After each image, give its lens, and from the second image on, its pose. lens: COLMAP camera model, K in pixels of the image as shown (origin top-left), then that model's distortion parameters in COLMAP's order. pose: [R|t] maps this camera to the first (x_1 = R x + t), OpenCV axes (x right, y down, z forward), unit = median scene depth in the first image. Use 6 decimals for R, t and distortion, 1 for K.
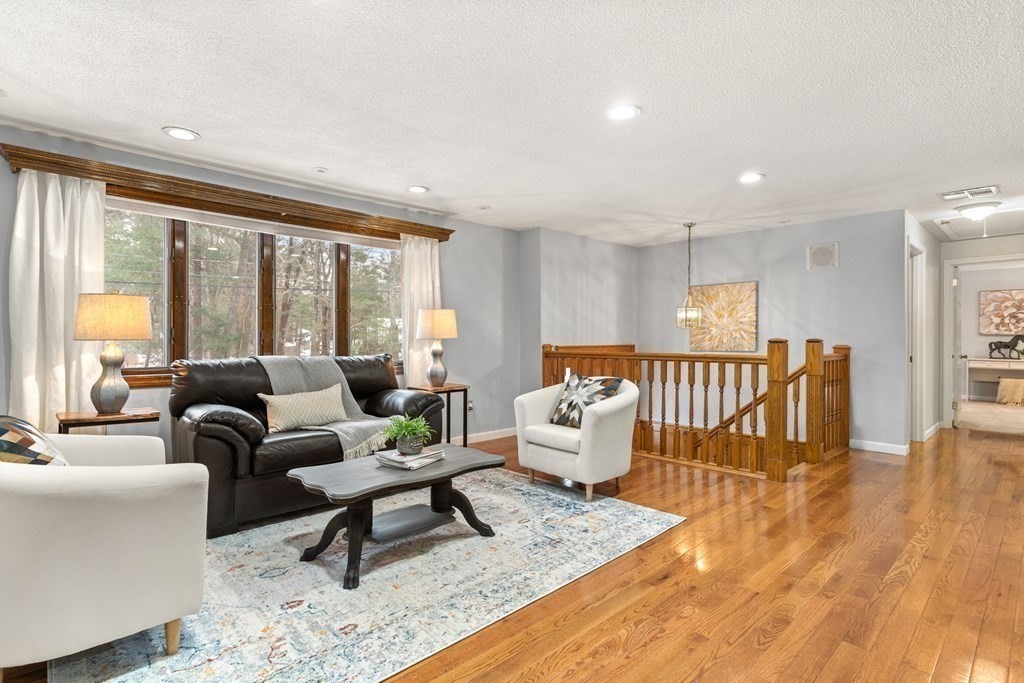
lens RADIAL K [[510.7, 0, 509.2], [0, 510.7, 337.6], [0, 0, 1]] dist [0.006964, 0.001141]
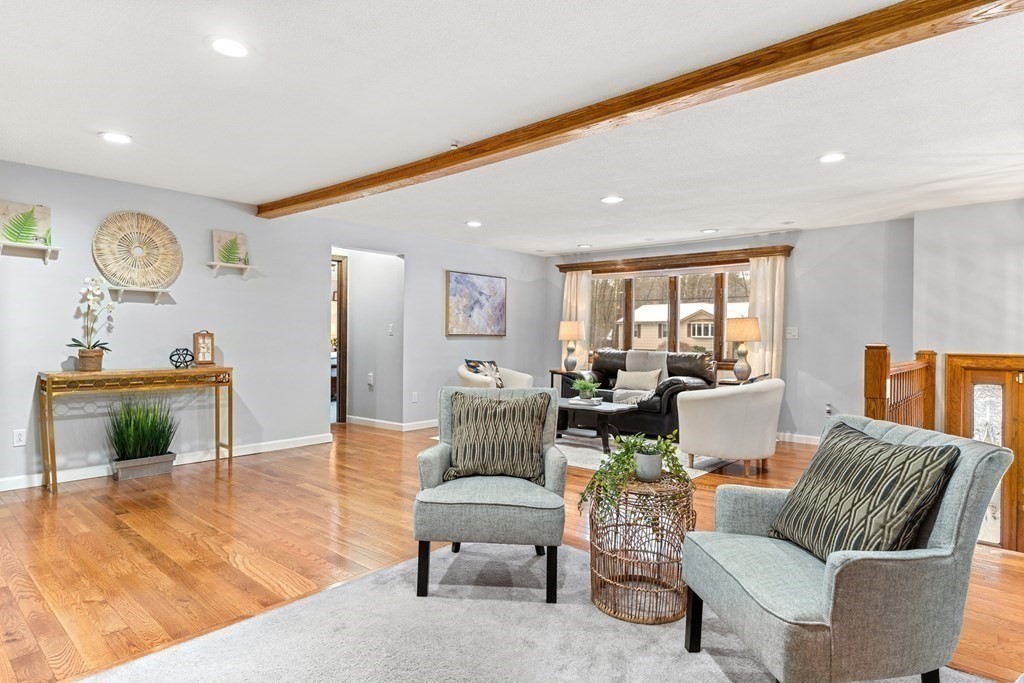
lens RADIAL K [[574.6, 0, 492.2], [0, 574.6, 346.6], [0, 0, 1]] dist [-0.006386, 0.005338]
pose [[0.071184, 0.013986, -0.997365, 1.135244], [-0.011560, 0.999846, 0.013196, 0.002342], [0.997396, 0.010590, 0.071335, 0.279902]]
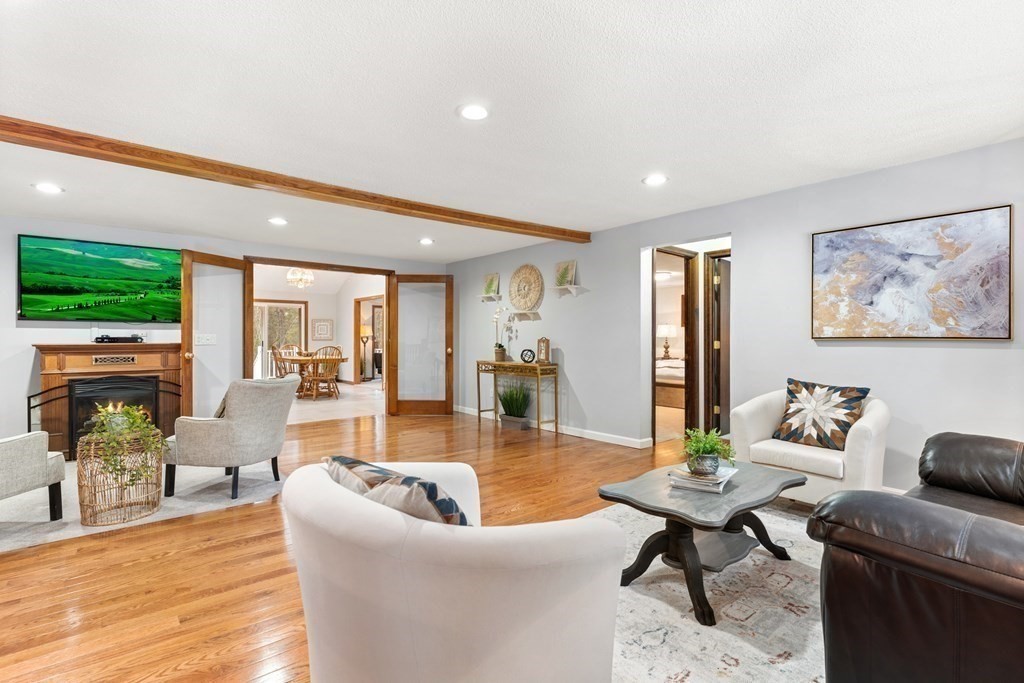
lens RADIAL K [[499.2, 0, 496.2], [0, 499.2, 336.7], [0, 0, 1]] dist [0.008863, -0.002458]
pose [[-0.996332, 0.001339, 0.085564, 0.054883], [0.001508, 0.999997, 0.001914, -0.011432], [-0.085561, 0.002036, -0.996331, 1.131317]]
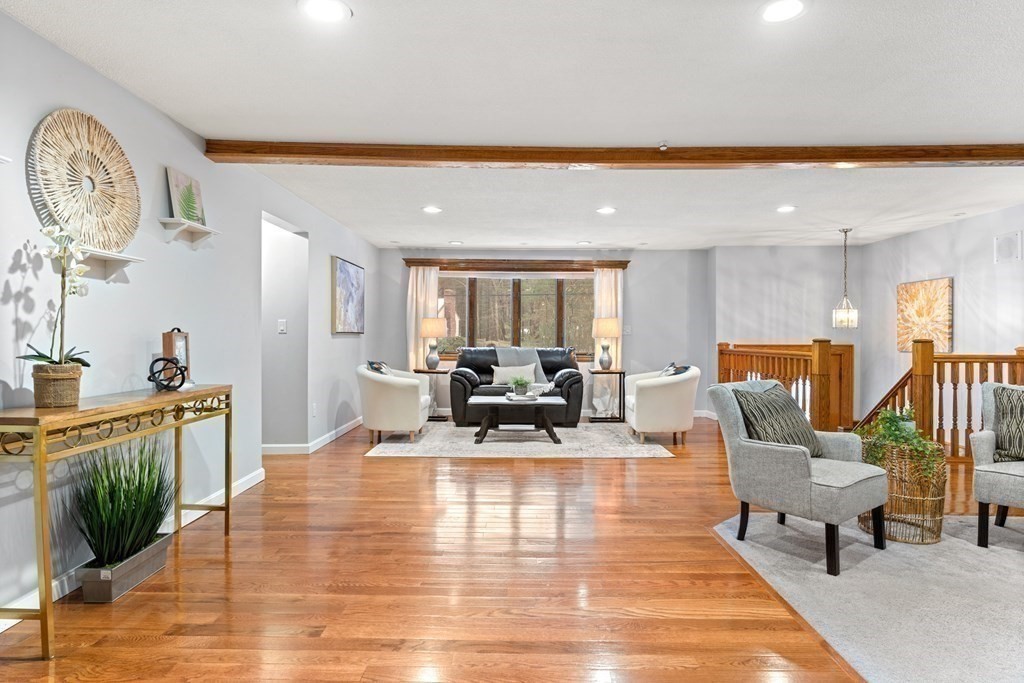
lens RADIAL K [[574.6, 0, 506.3], [0, 574.6, 341.0], [0, 0, 1]] dist [-0.006386, 0.005338]
pose [[0.719940, 0.005990, -0.694010, 0.769291], [-0.003003, 0.999980, 0.005515, 0.002941], [0.694030, -0.001886, 0.719944, -0.384682]]
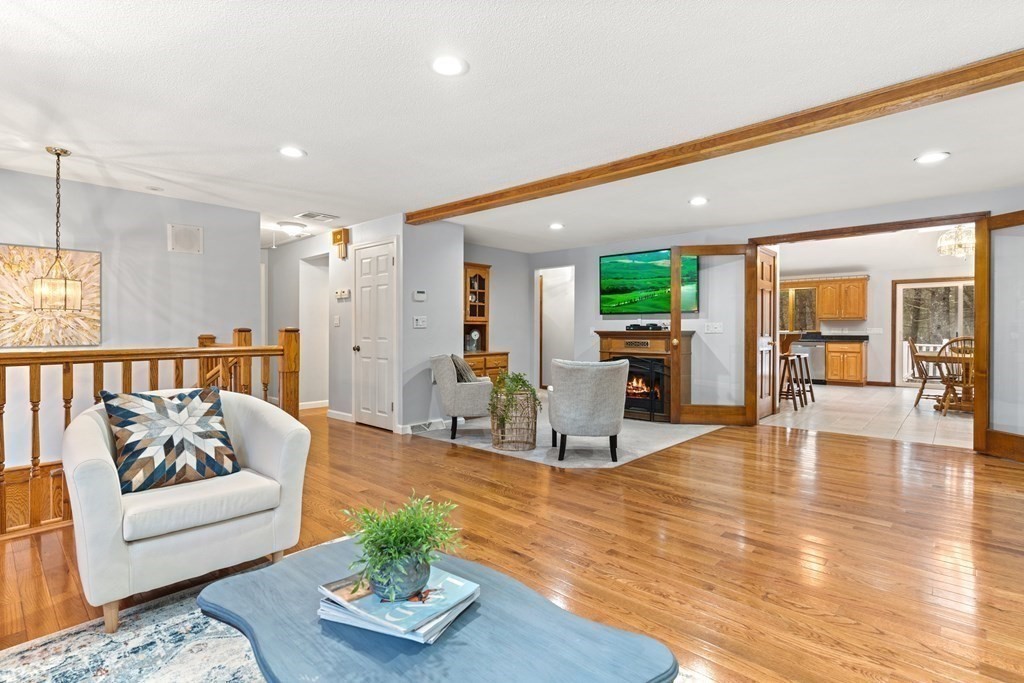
lens RADIAL K [[510.7, 0, 495.1], [0, 510.7, 330.4], [0, 0, 1]] dist [0.006964, 0.001141]
pose [[-0.065217, -0.000703, 0.997871, -0.384415], [-0.002322, 0.999997, 0.000553, 0.004329], [-0.997868, -0.002281, -0.065218, 0.573649]]
